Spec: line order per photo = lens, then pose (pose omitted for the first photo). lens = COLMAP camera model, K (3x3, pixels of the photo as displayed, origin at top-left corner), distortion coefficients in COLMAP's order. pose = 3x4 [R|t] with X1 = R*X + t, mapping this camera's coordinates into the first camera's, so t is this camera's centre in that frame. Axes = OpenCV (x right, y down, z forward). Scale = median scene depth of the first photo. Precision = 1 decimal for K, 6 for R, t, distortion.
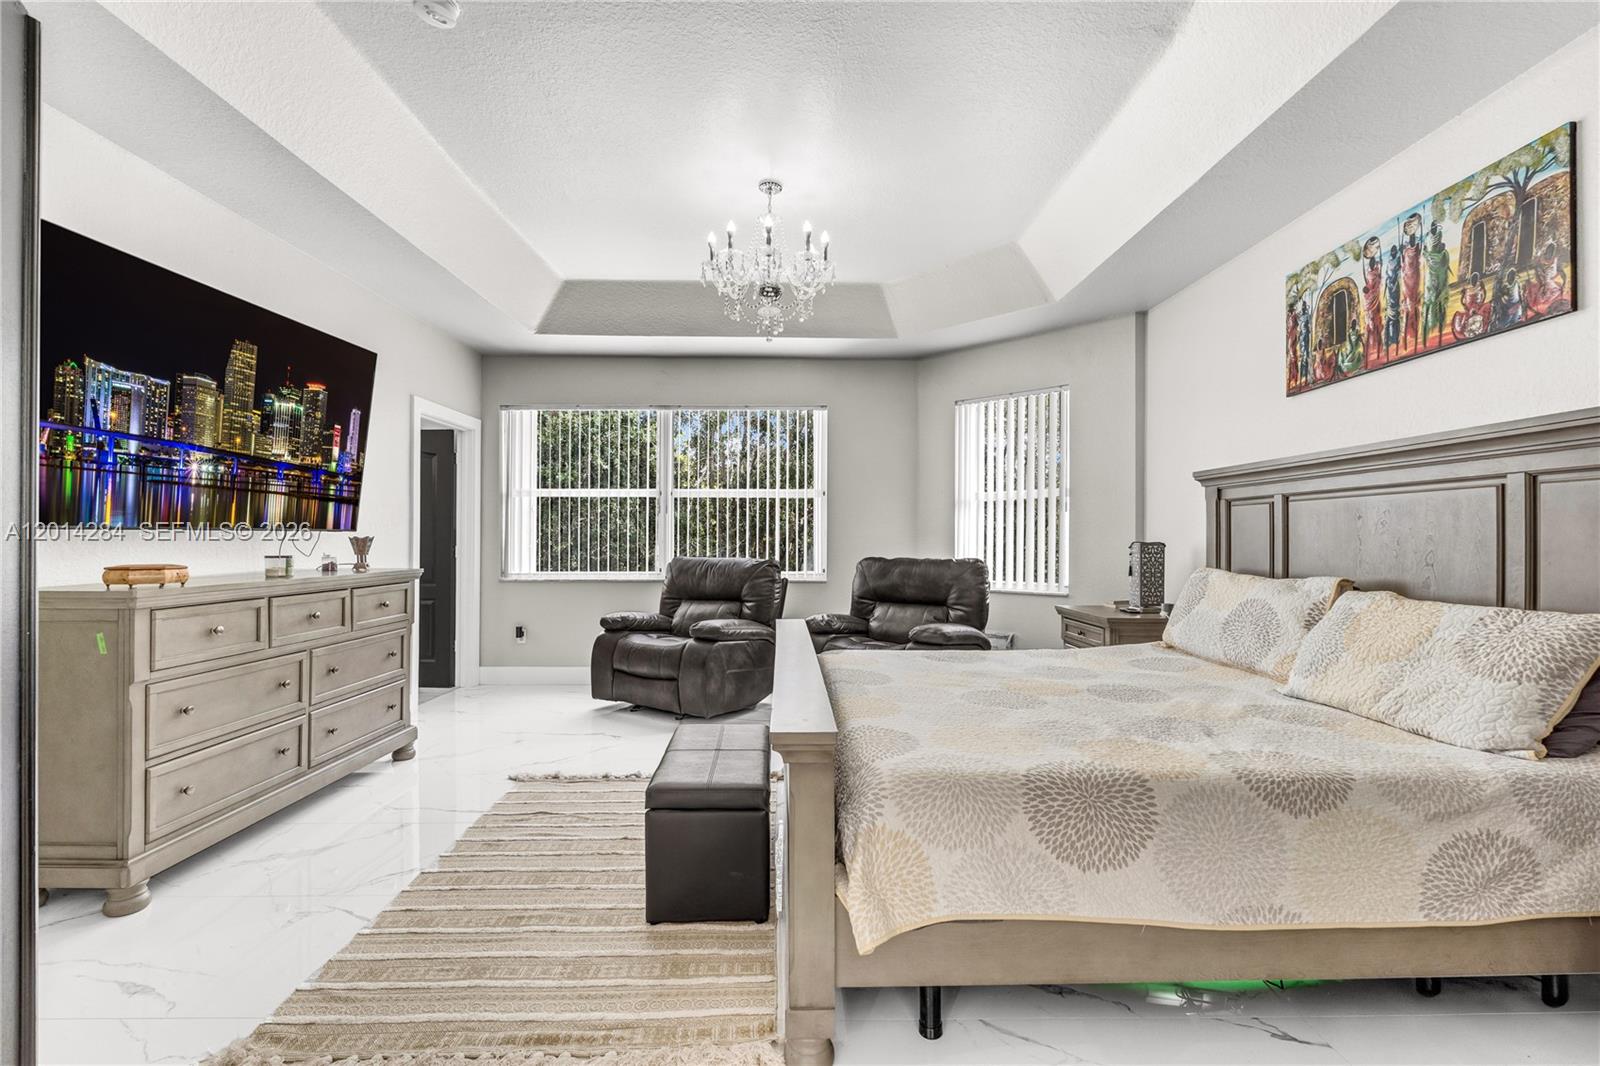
lens RADIAL K [[737.1, 0, 812.1], [0, 737.1, 535.8], [0, 0, 1]] dist [0.002234, -0.000987]
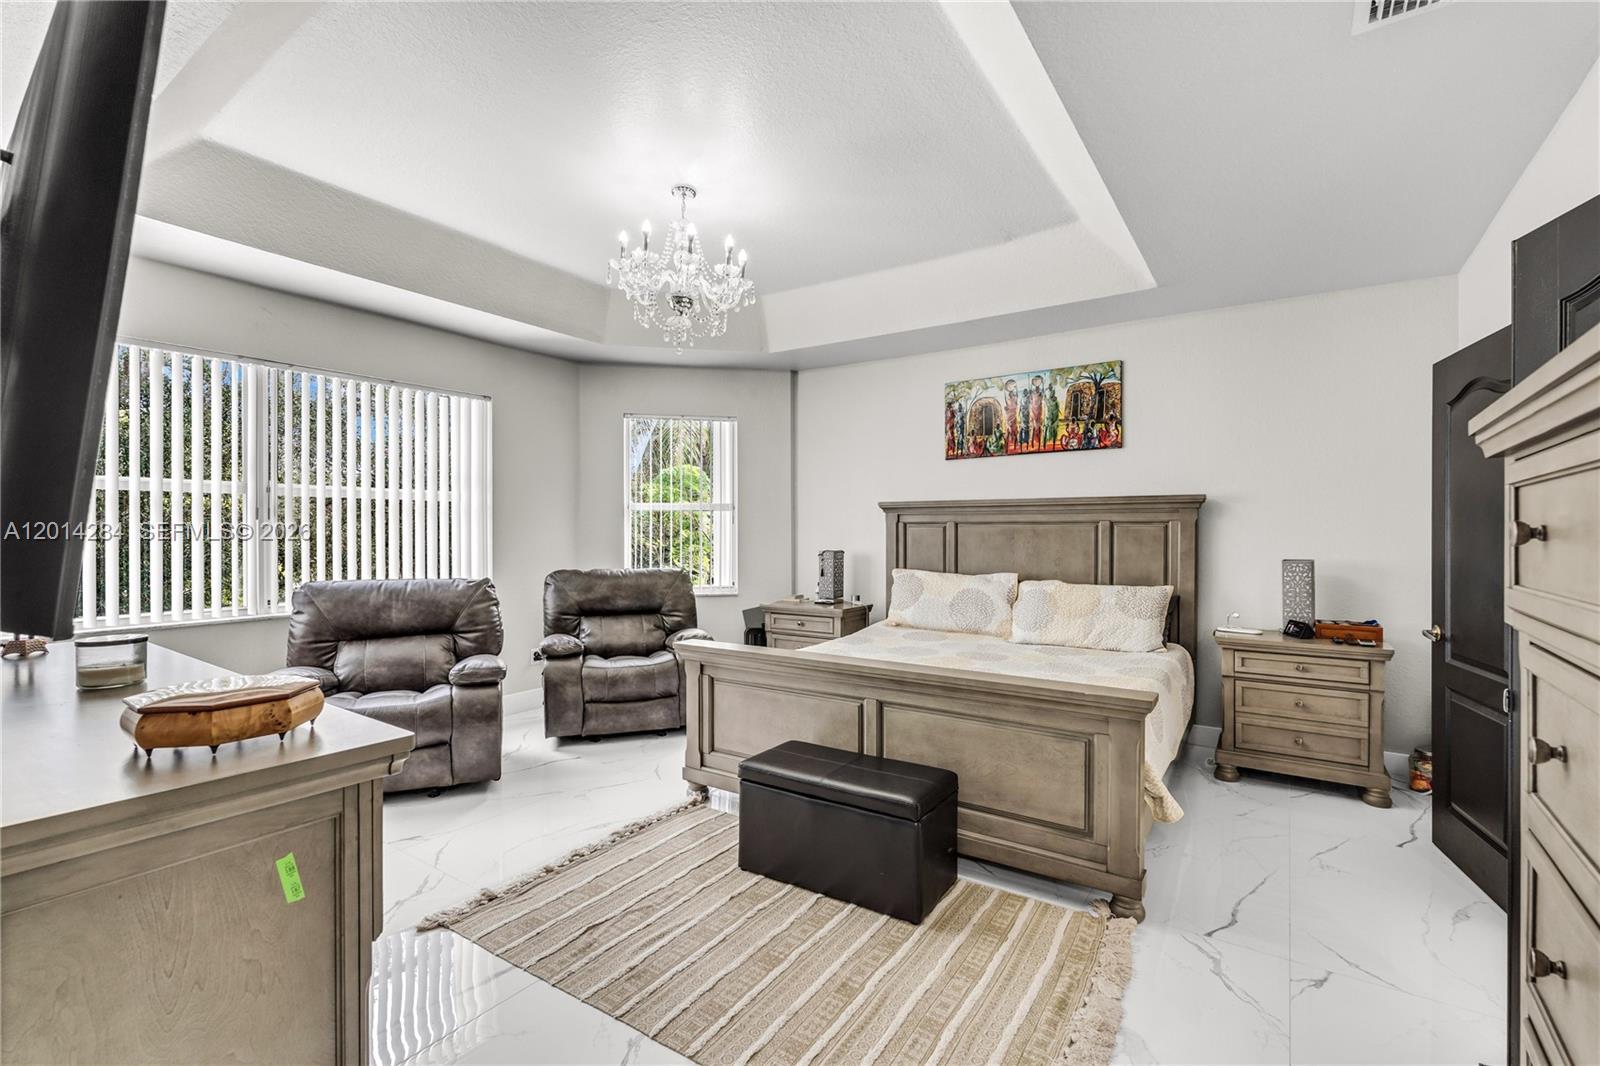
lens RADIAL K [[737.1, 0, 793.6], [0, 737.1, 530.3], [0, 0, 1]] dist [0.002234, -0.000987]
pose [[0.555297, -0.003440, 0.831645, -1.004849], [-0.004334, 0.999966, 0.007030, -0.053788], [-0.831641, -0.007508, 0.555263, 0.449394]]
